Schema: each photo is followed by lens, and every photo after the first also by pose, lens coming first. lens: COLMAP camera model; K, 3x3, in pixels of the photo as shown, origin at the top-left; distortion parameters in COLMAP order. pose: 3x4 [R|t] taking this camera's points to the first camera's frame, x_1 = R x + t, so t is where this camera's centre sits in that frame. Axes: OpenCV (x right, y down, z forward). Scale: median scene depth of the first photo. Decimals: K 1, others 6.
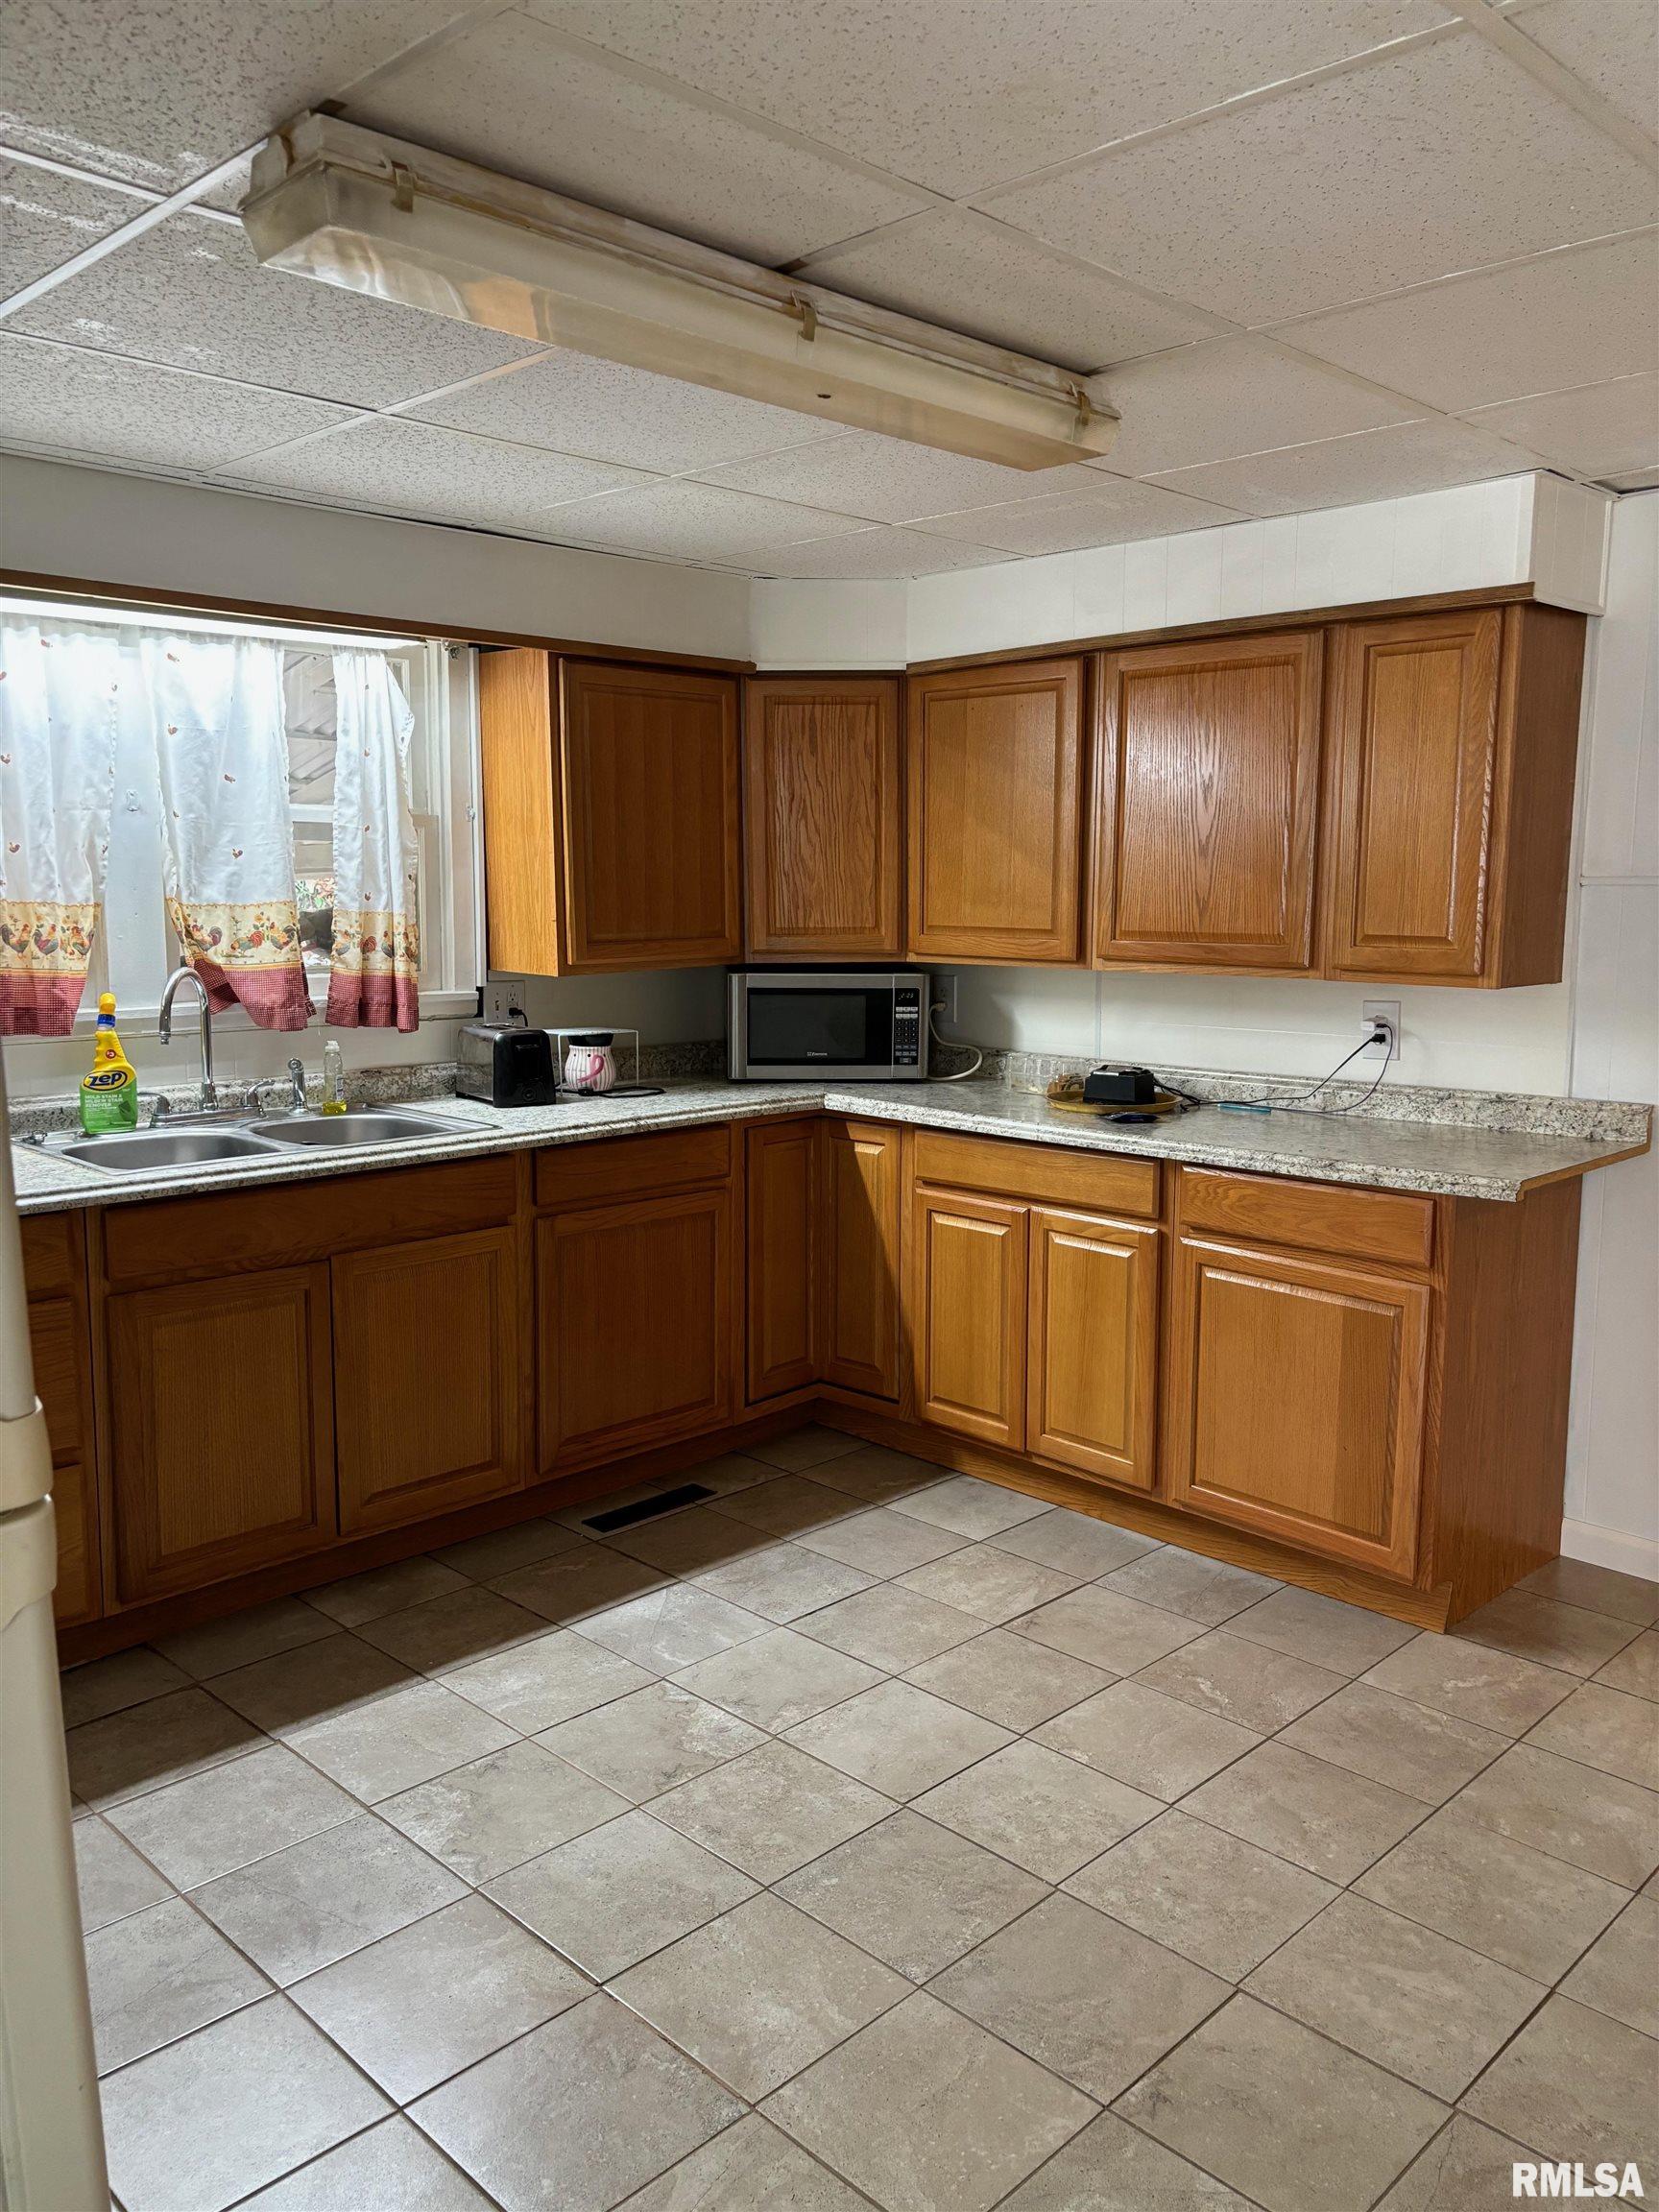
lens RADIAL K [[1659.0, 0, 841.0], [0, 1659.0, 1116.3], [0, 0, 1]] dist [0.038318, -0.047102]
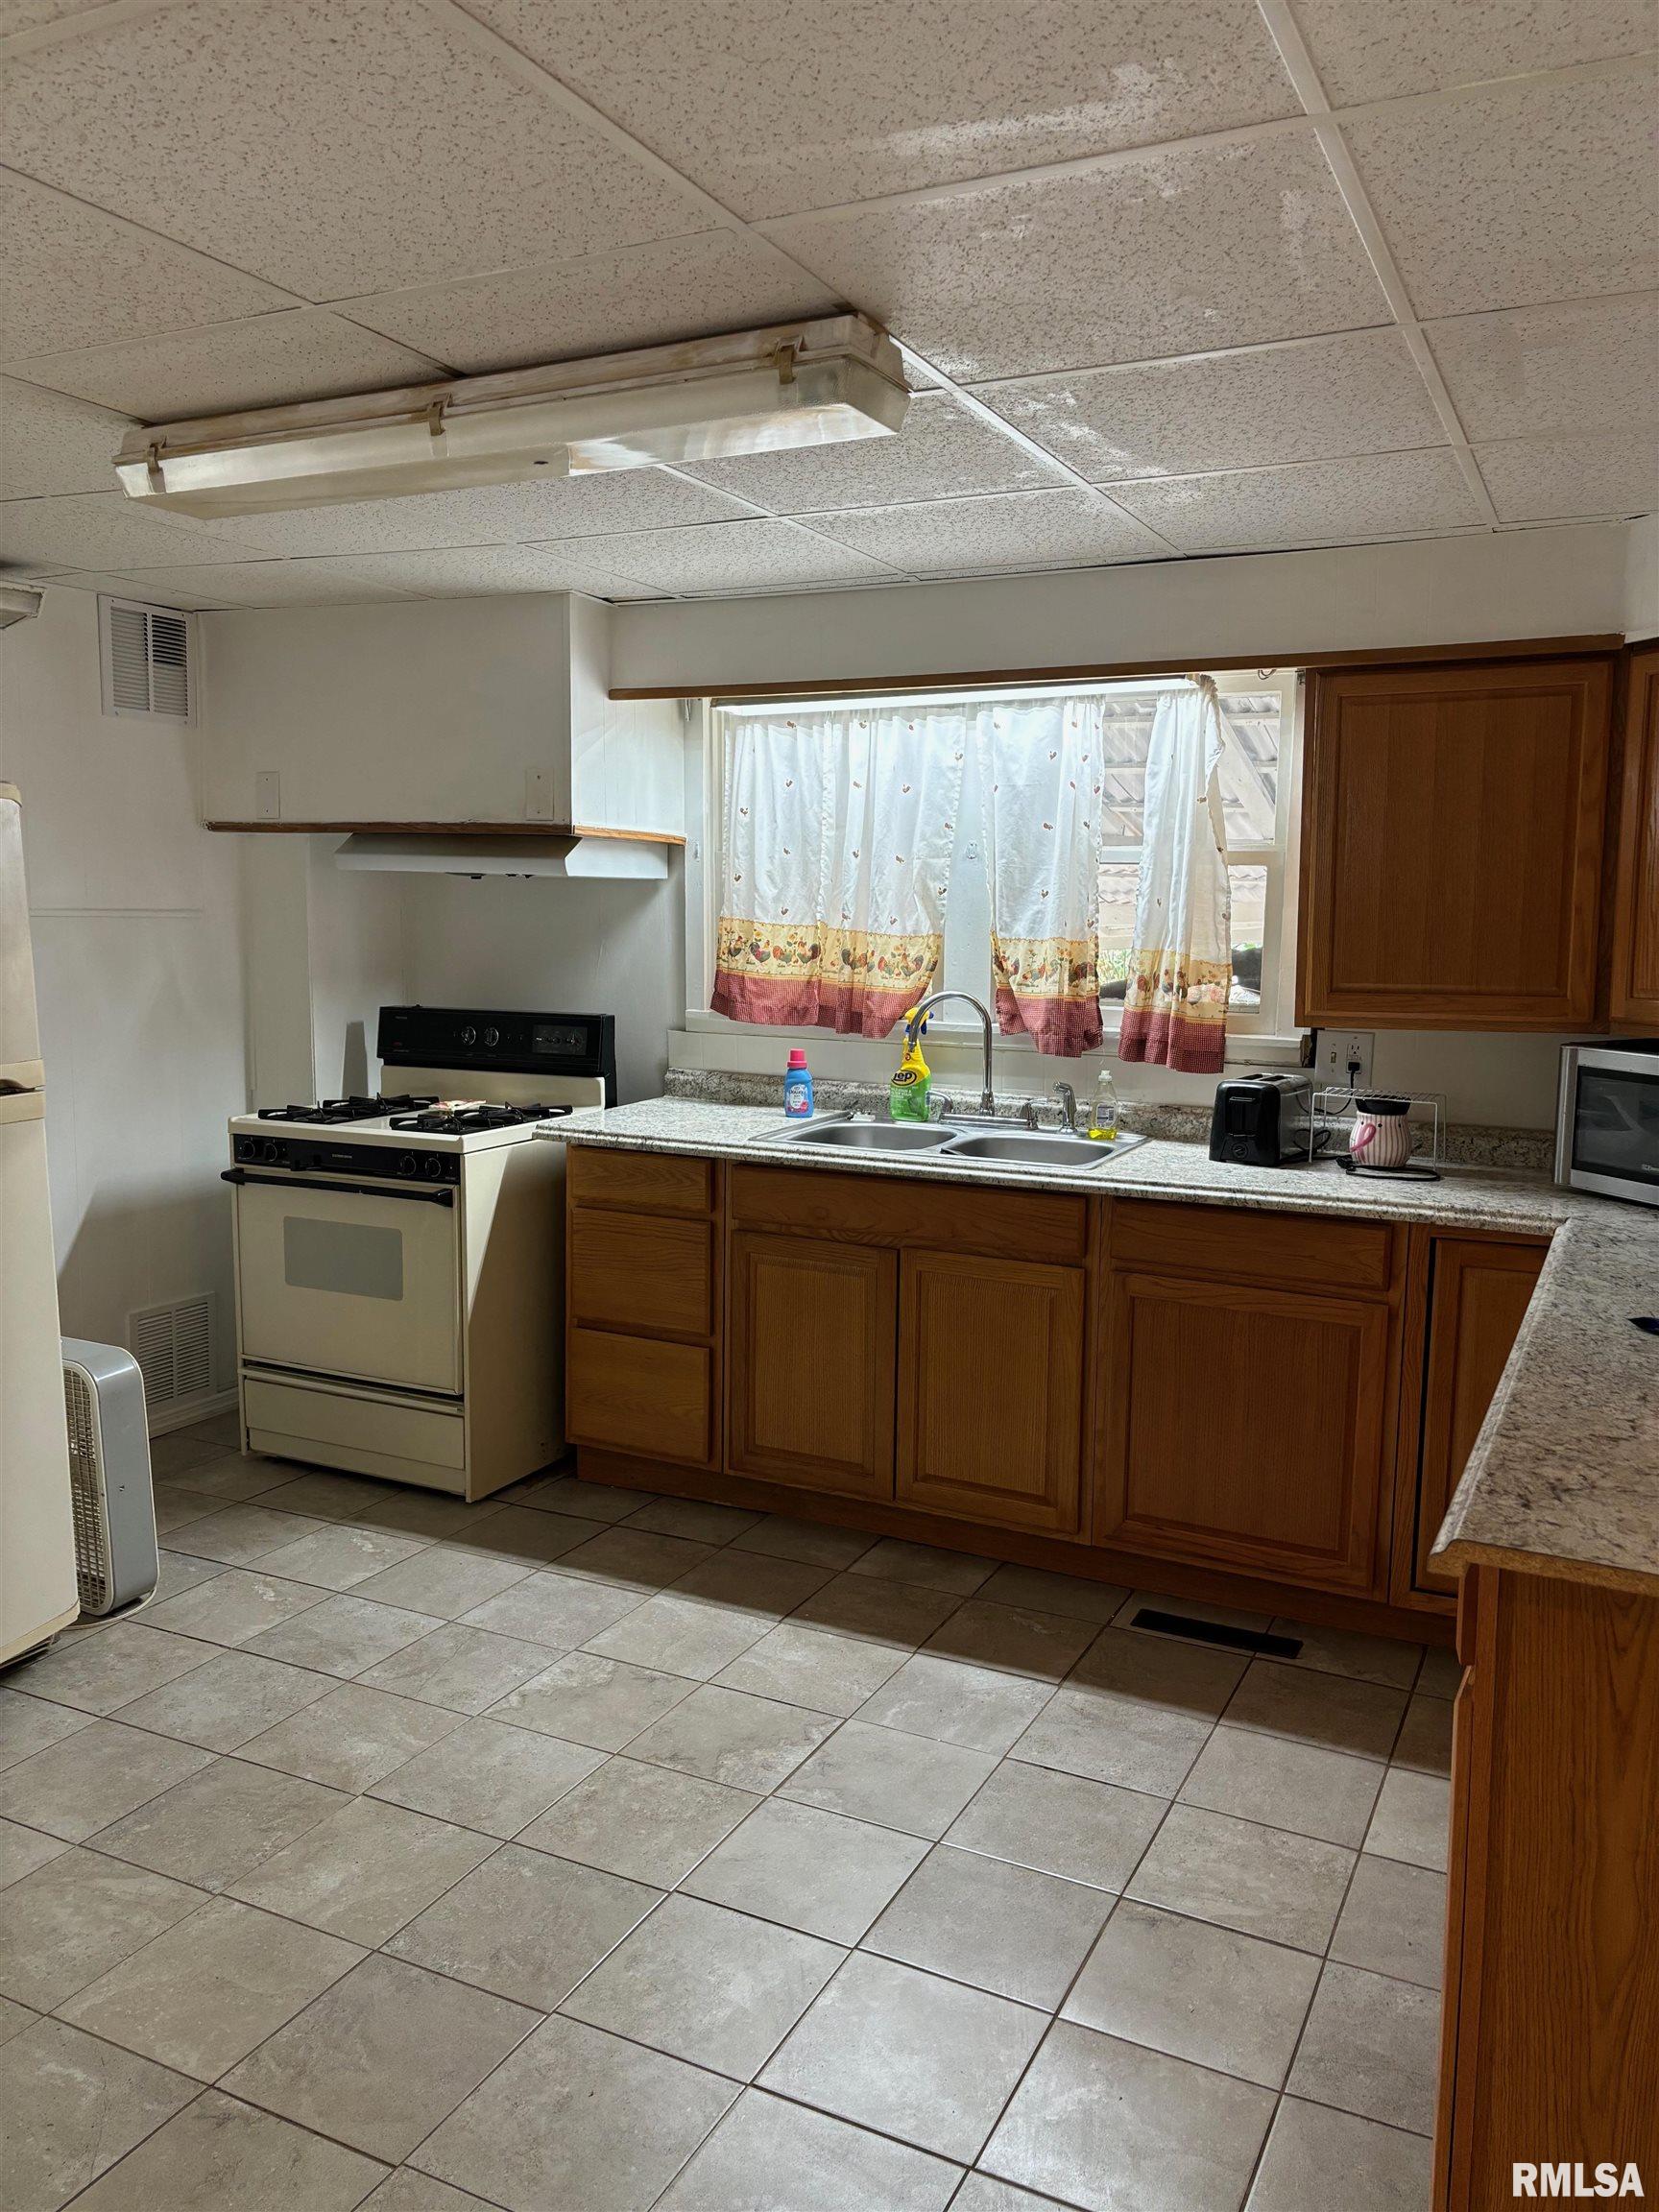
lens RADIAL K [[1659.0, 0, 842.5], [0, 1659.0, 1103.5], [0, 0, 1]] dist [0.038318, -0.047102]
pose [[0.316035, 0.116585, -0.941557, 0.694747], [-0.145471, 0.986641, 0.073340, -0.085753], [0.937529, 0.113791, 0.328773, 0.556127]]
